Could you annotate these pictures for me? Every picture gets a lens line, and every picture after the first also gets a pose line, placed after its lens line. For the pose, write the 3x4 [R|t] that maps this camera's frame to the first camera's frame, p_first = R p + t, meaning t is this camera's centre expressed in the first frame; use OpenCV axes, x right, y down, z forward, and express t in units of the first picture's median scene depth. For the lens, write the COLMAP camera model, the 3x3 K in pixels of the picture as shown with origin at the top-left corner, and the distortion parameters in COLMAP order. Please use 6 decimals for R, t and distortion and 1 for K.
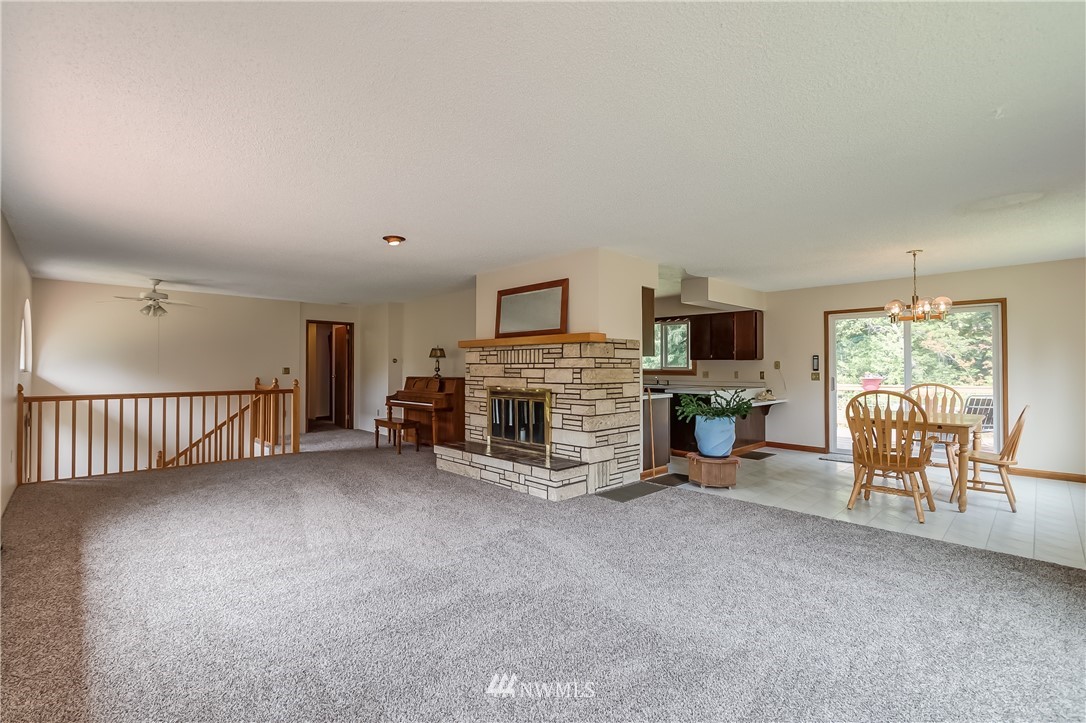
lens RADIAL K [[482.2, 0, 543.0], [0, 482.2, 361.5], [0, 0, 1]] dist [-0.001661, -0.000173]
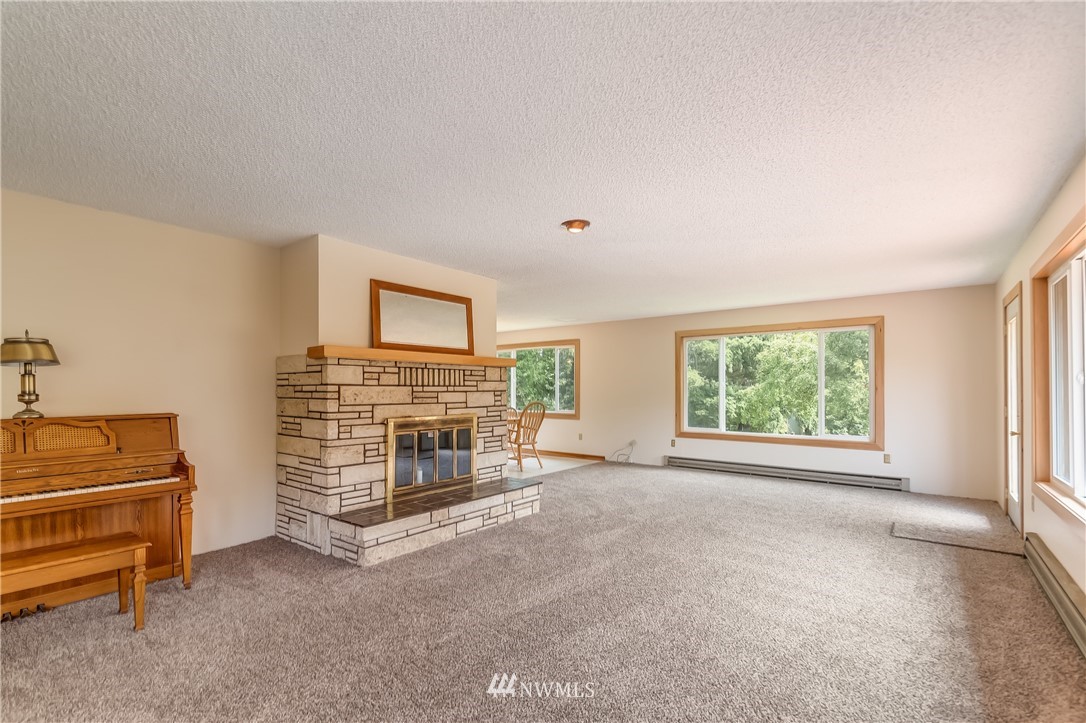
lens RADIAL K [[490.2, 0, 541.9], [0, 490.2, 379.6], [0, 0, 1]] dist [-0.000120, -0.000005]
pose [[-0.137085, 0.017865, 0.990398, -0.928874], [-0.012830, 0.999721, -0.019809, 0.008246], [-0.990476, -0.015422, -0.136817, 0.977546]]
